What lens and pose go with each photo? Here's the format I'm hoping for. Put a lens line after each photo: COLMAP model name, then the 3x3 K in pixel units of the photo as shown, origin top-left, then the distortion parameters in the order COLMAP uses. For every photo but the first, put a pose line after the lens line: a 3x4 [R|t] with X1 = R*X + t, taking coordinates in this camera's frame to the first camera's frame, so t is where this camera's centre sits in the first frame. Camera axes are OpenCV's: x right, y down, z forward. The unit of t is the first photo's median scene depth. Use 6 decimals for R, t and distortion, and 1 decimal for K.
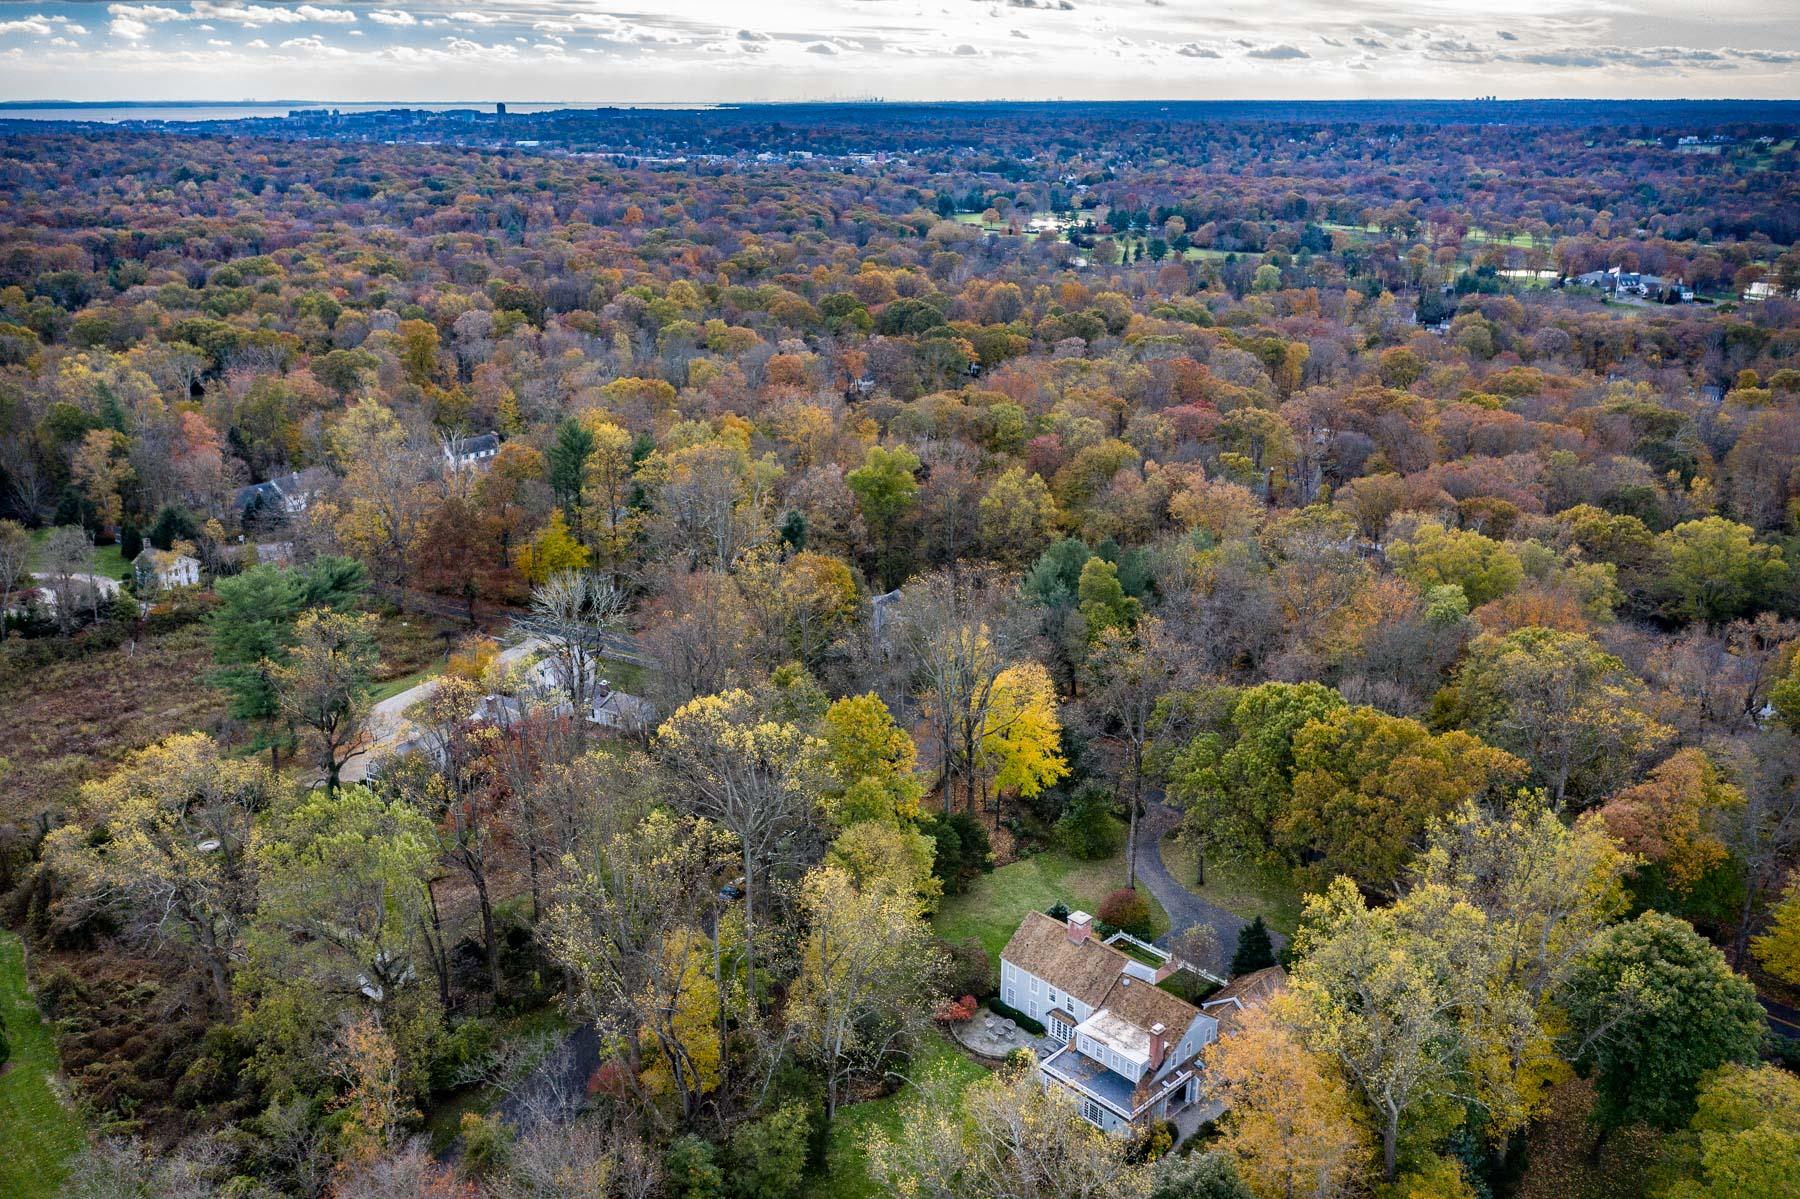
lens RADIAL K [[1430.8, 0, 898.7], [0, 1430.8, 604.8], [0, 0, 1]] dist [-0.000842, 0.001299]
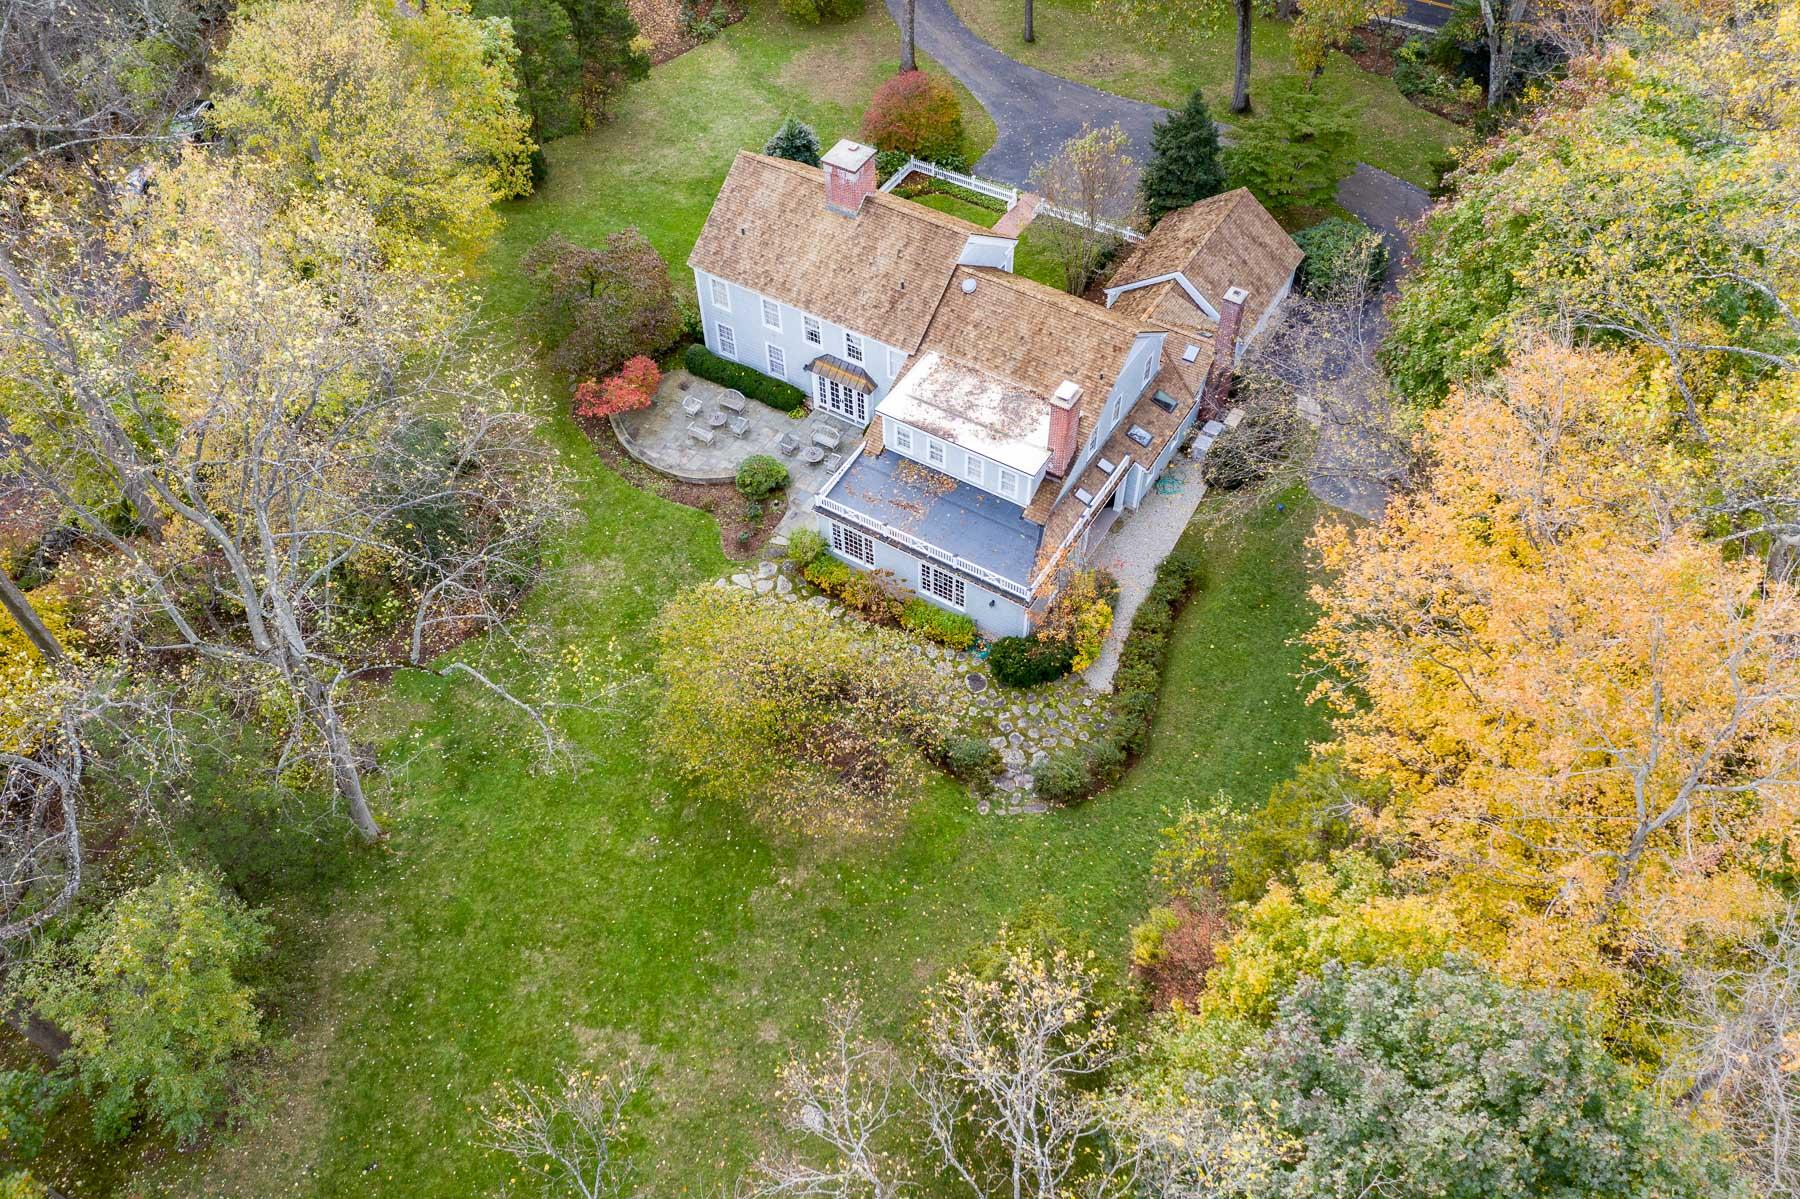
lens RADIAL K [[1430.8, 0, 899.7], [0, 1430.8, 602.3], [0, 0, 1]] dist [-0.000842, 0.001299]
pose [[0.968466, -0.201797, 0.146120, 0.047652], [0.096113, 0.843696, 0.528148, 0.100513], [-0.229859, -0.497449, 0.836486, 0.548623]]
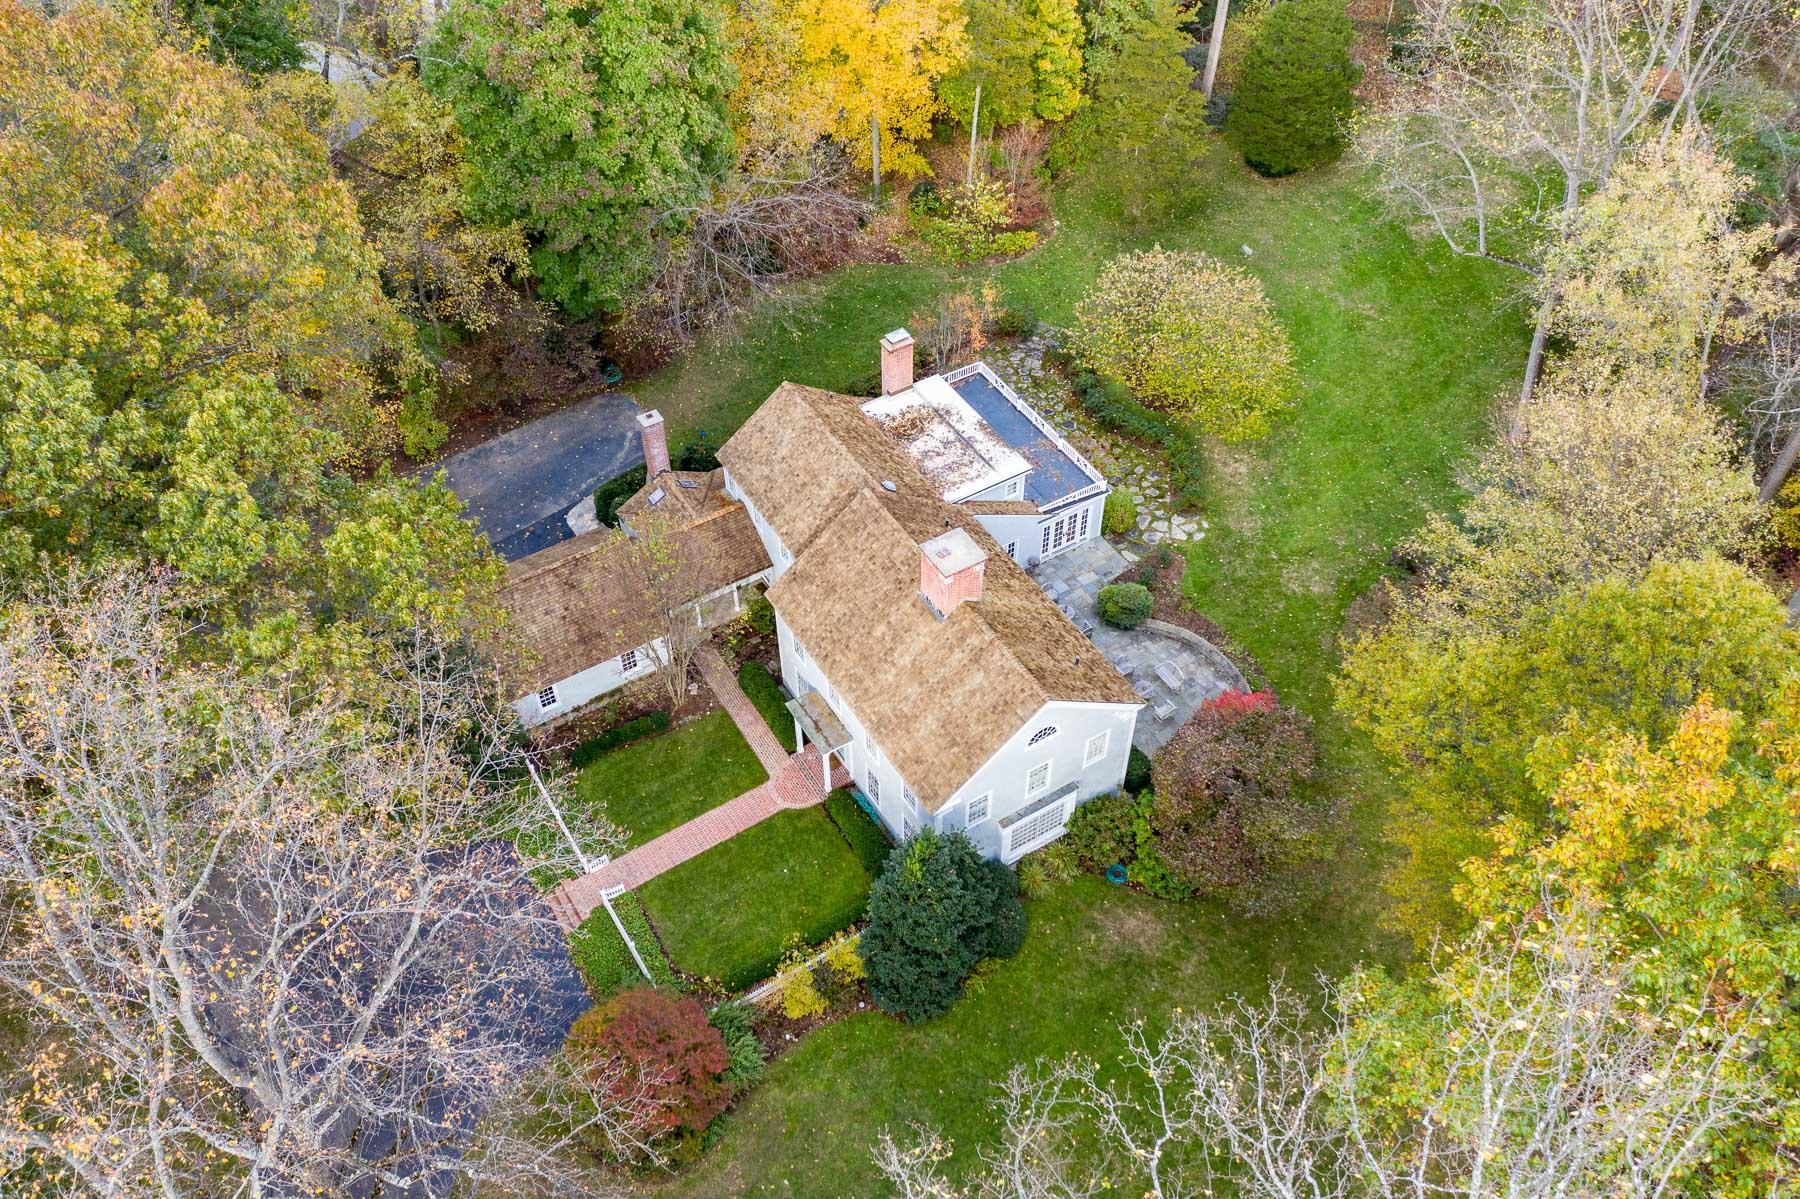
lens RADIAL K [[1430.8, 0, 895.5], [0, 1430.8, 602.0], [0, 0, 1]] dist [-0.000842, 0.001299]
pose [[-0.976951, -0.151877, 0.149999, 0.083561], [0.078702, 0.396917, 0.914474, -0.113641], [-0.198425, 0.905202, -0.375816, 1.149029]]
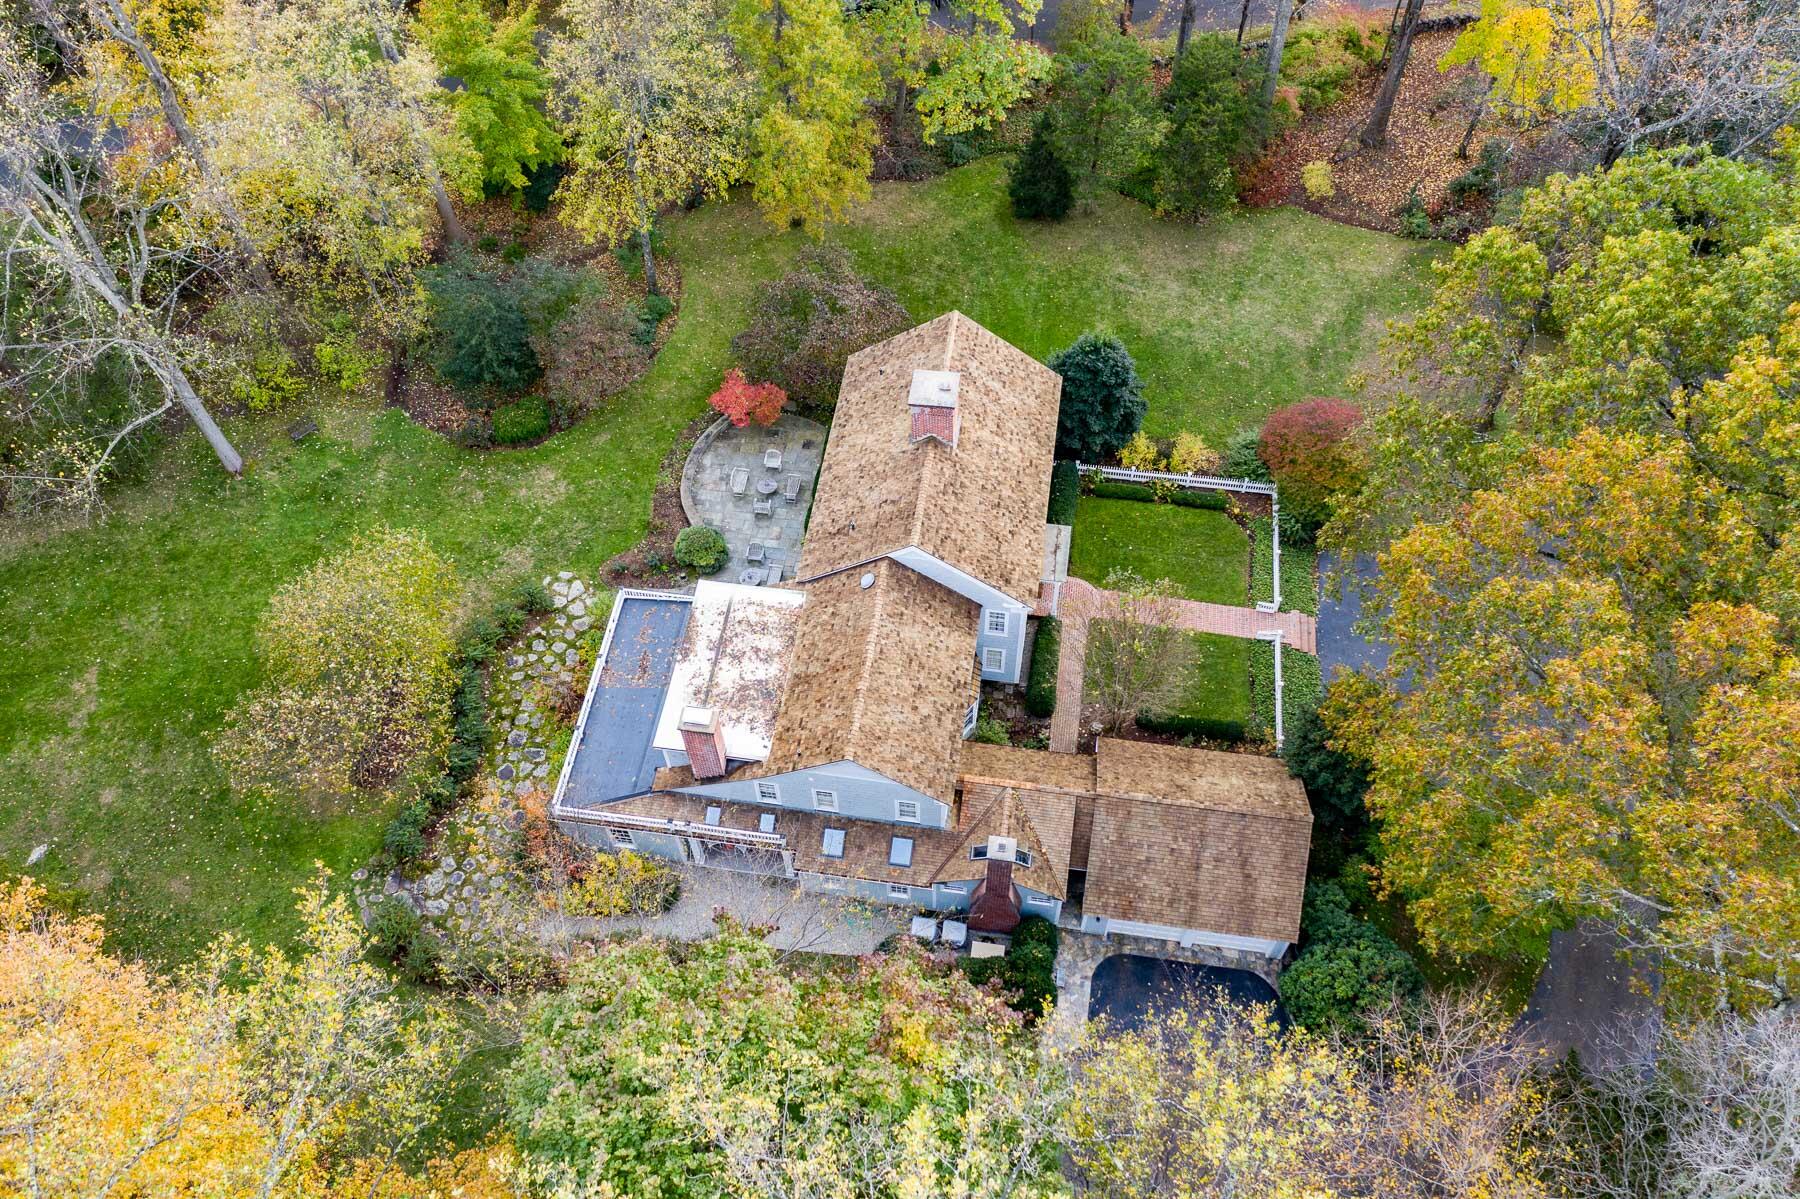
lens RADIAL K [[1430.8, 0, 891.4], [0, 1430.8, 601.1], [0, 0, 1]] dist [-0.000842, 0.001299]
pose [[0.608294, 0.646498, -0.460454, 0.338930], [-0.238934, 0.702372, 0.670511, -0.004165], [0.756894, -0.297850, 0.581719, 0.740361]]
